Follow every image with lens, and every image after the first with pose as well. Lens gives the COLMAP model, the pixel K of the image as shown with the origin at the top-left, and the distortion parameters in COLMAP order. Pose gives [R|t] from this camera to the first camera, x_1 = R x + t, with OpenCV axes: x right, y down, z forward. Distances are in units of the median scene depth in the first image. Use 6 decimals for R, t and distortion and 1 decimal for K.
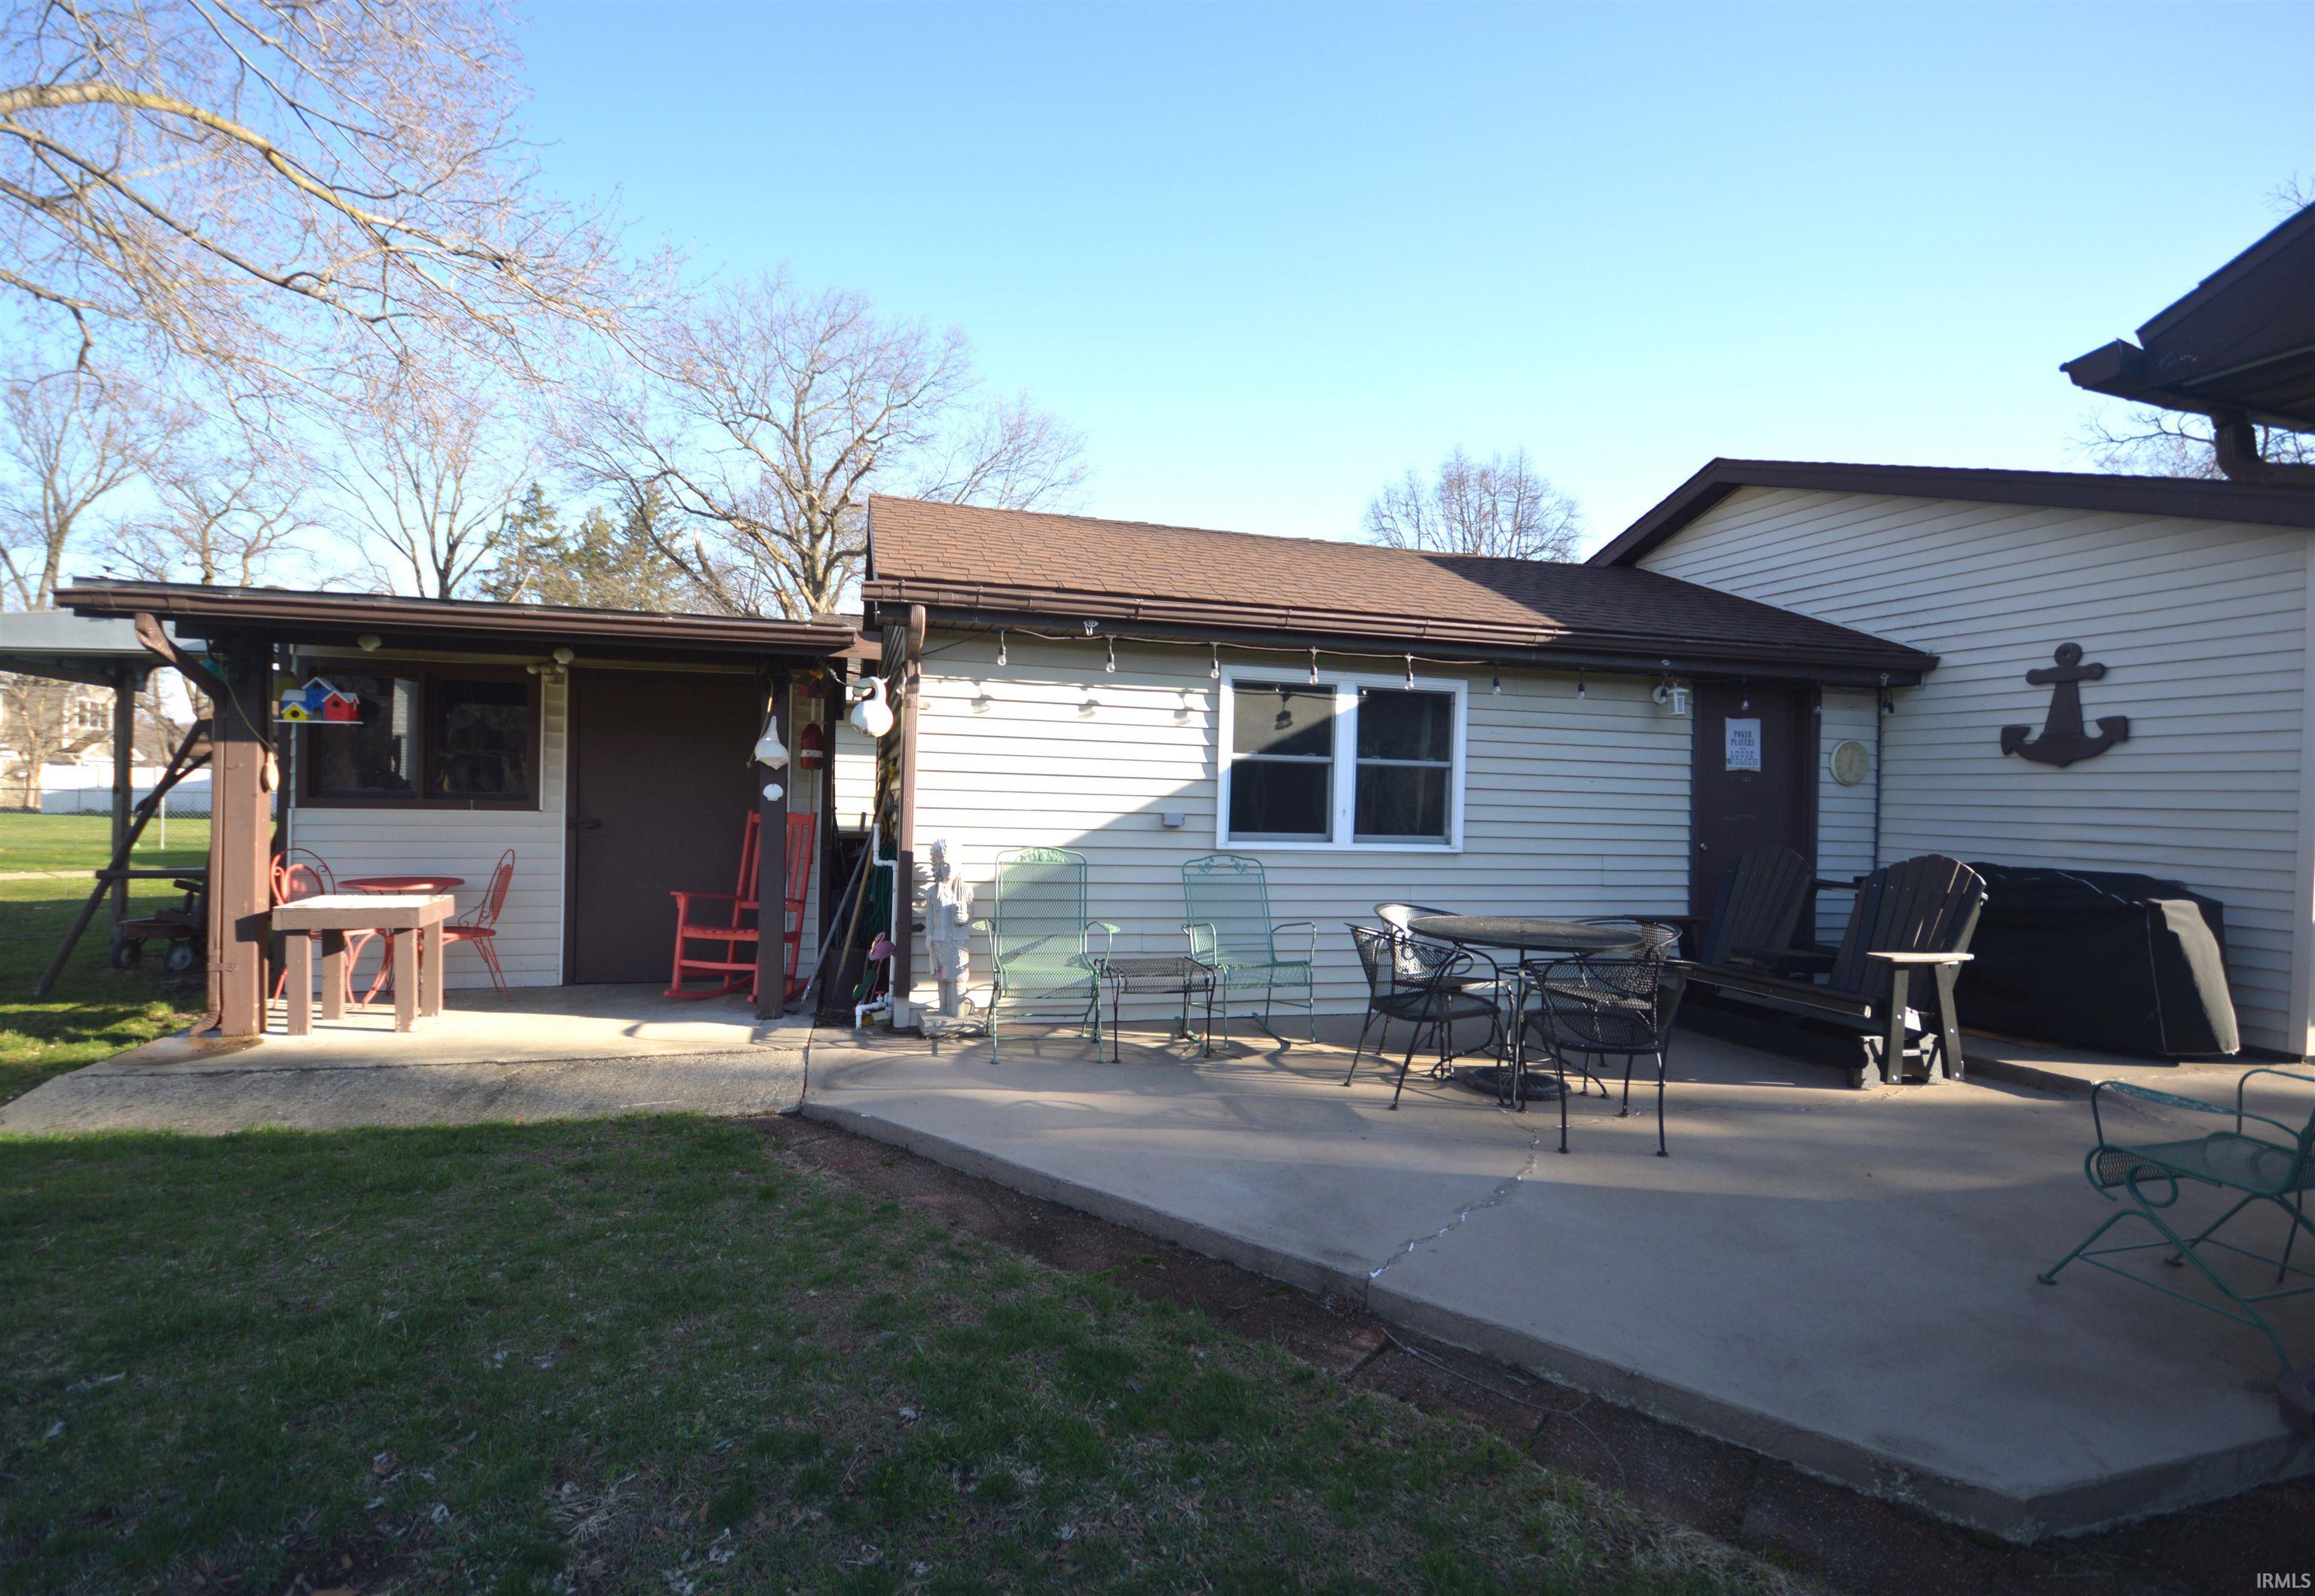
lens RADIAL K [[1170.1, 0, 1157.5], [0, 1170.1, 798.0], [0, 0, 1]] dist [-0.000032, 0.000000]
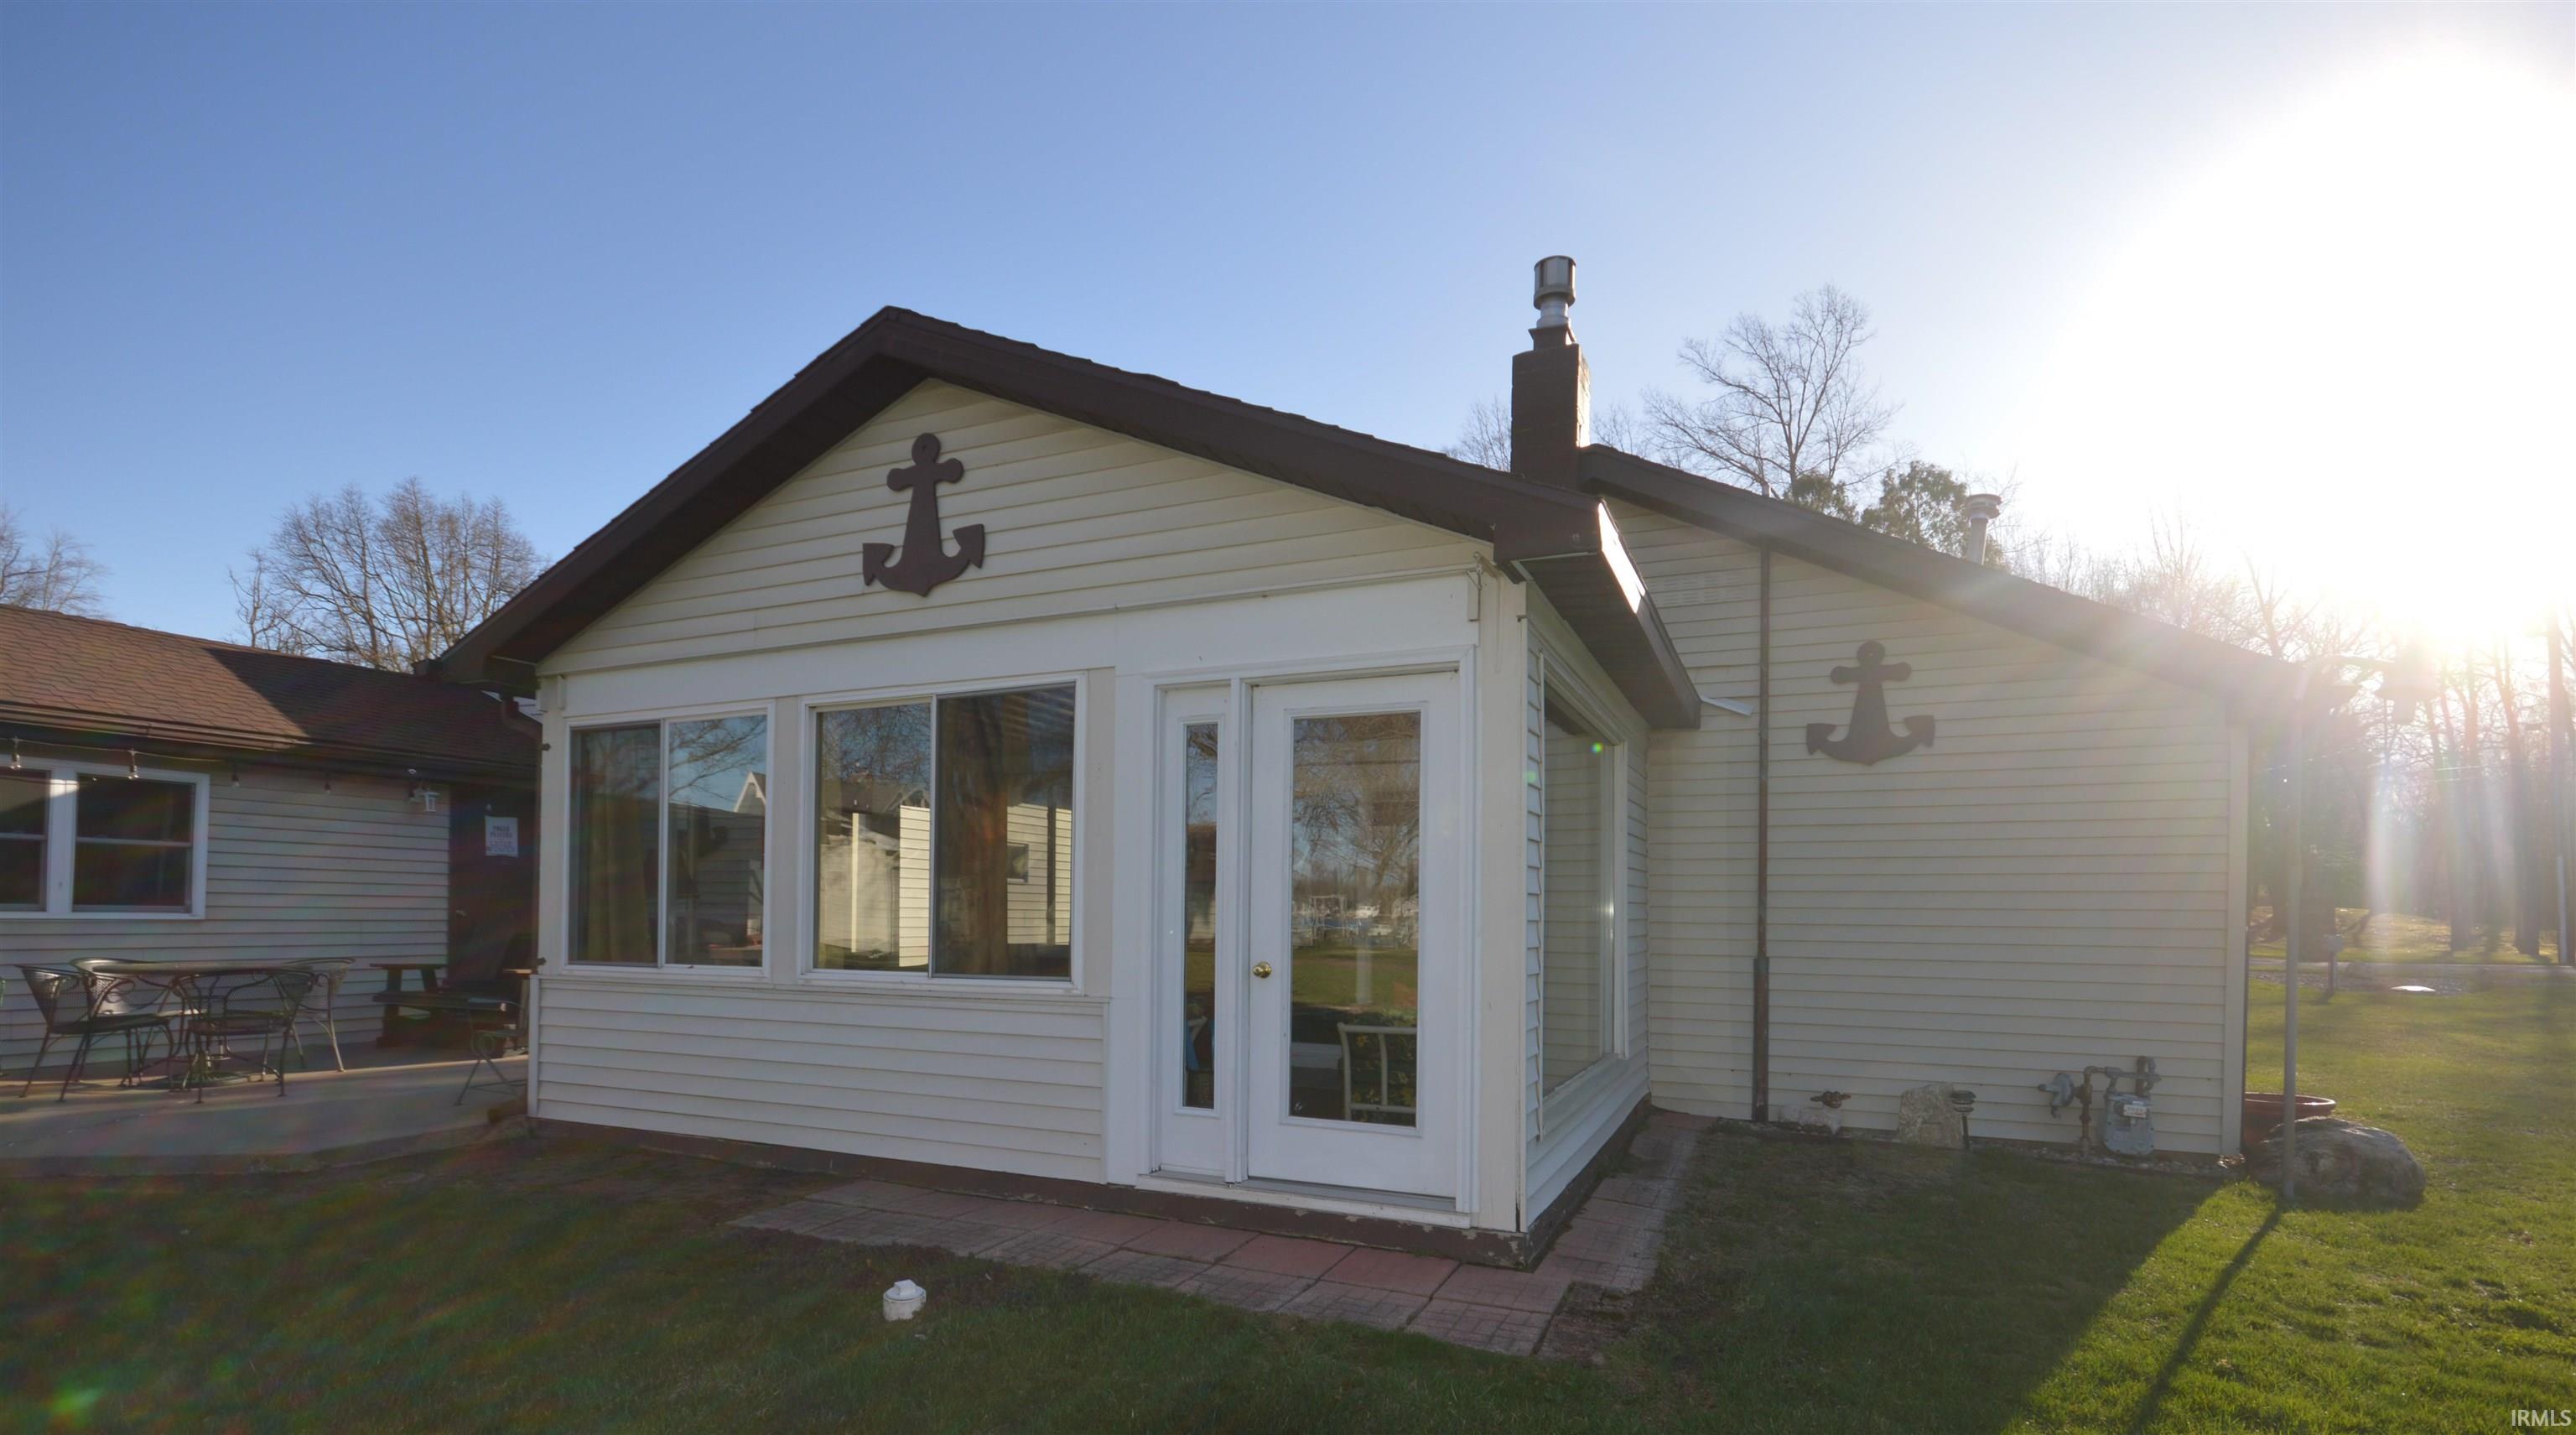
lens RADIAL K [[1190.4, 0, 1280.3], [0, 1190.4, 907.5], [0, 0, 1]] dist [-0.001402, -0.000502]
pose [[0.647832, -0.013121, 0.761670, 0.048487], [0.004998, 0.999903, 0.012974, 0.024402], [-0.761767, -0.004598, 0.647835, -0.614450]]
